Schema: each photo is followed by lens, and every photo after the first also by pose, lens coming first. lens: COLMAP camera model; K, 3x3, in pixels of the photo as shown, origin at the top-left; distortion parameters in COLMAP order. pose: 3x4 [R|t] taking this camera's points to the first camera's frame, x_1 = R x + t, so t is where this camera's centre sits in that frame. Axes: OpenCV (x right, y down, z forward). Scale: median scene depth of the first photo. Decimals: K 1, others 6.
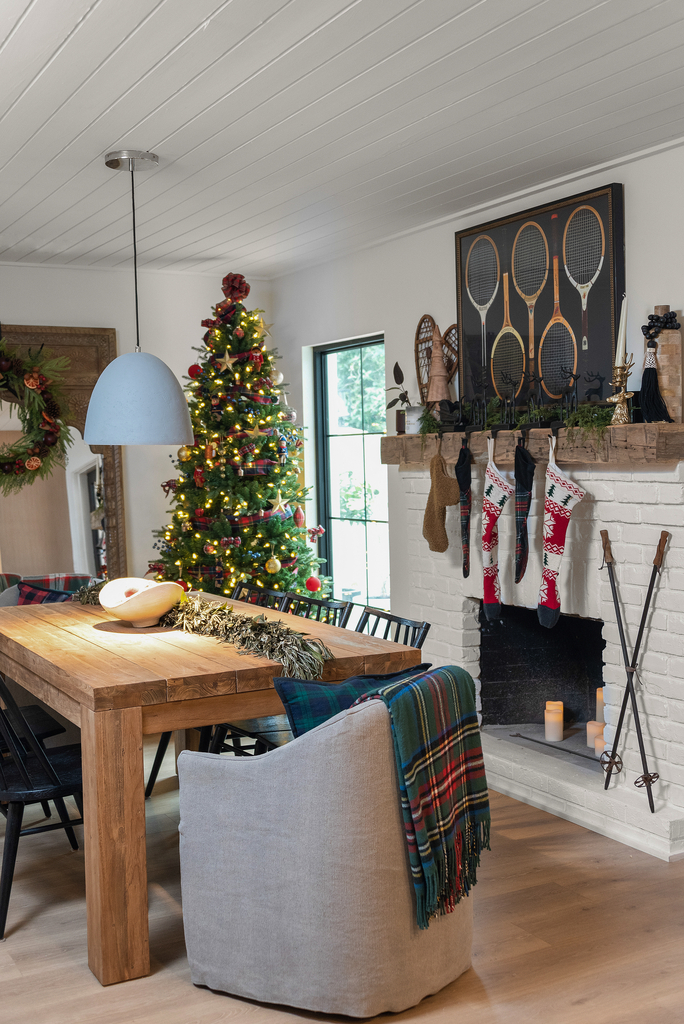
lens RADIAL K [[1111.2, 0, 342.3], [0, 1111.2, 515.6], [0, 0, 1]] dist [0.026386, 0.000000]
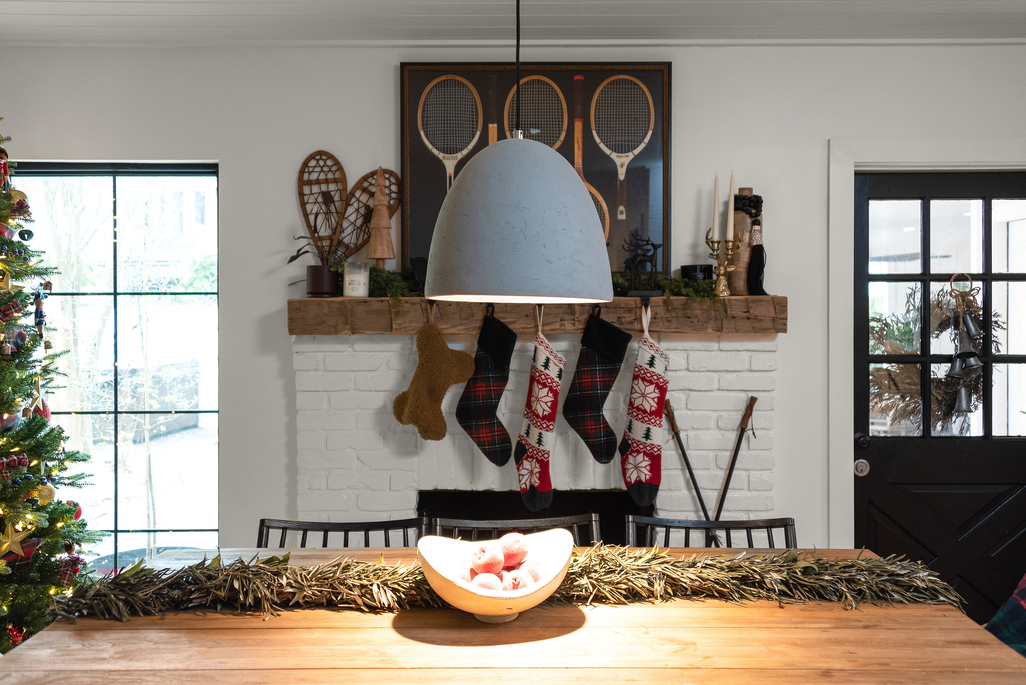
lens RADIAL K [[949.1, 0, 513.0], [0, 949.1, 334.7], [0, 0, 1]] dist [0.059850, 0.000000]
pose [[0.479396, 0.014434, 0.877480, -0.562538], [0.044702, 0.998165, -0.040841, -0.016464], [-0.876460, 0.058804, 0.477871, 0.679609]]
